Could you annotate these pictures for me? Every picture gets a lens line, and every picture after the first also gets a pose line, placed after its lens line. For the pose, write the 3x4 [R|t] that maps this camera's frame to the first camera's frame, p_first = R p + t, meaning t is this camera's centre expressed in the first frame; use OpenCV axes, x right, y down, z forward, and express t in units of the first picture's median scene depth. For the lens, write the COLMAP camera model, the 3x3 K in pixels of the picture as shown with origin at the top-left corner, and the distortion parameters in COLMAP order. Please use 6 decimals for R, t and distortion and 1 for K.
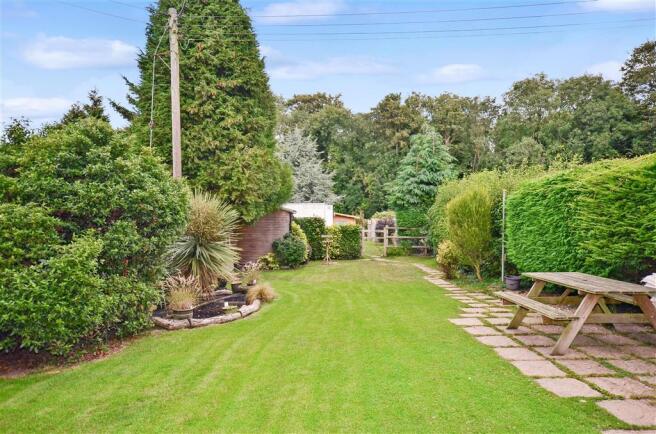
lens RADIAL K [[442.2, 0, 334.6], [0, 442.2, 216.5], [0, 0, 1]] dist [0.031779, 0.002454]
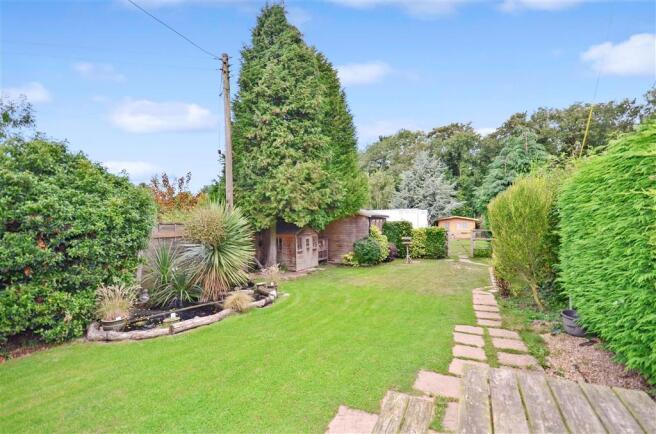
lens RADIAL K [[297.4, 0, 325.7], [0, 297.4, 220.8], [0, 0, 1]] dist [0.001807, -0.003699]
pose [[0.884700, -0.014260, -0.465942, 0.139791], [0.015904, 0.999873, -0.000404, -0.001872], [0.465889, -0.007052, 0.884815, 0.222223]]
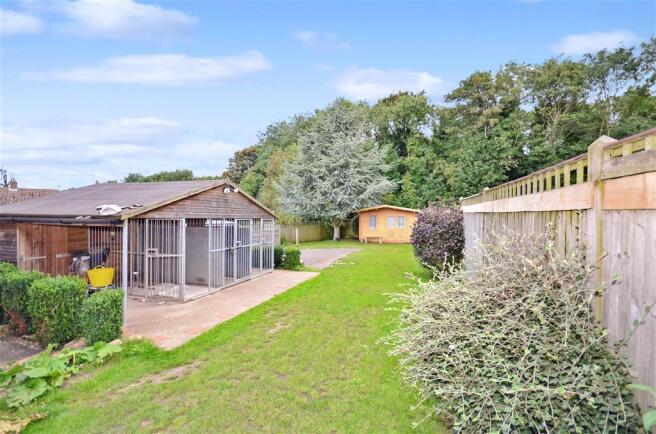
lens RADIAL K [[297.4, 0, 331.5], [0, 297.4, 216.4], [0, 0, 1]] dist [0.001807, -0.003699]
pose [[0.937806, -0.004909, -0.347124, 0.187641], [0.006307, 0.999976, 0.002898, 0.017403], [0.347101, -0.004907, 0.937815, 1.116758]]
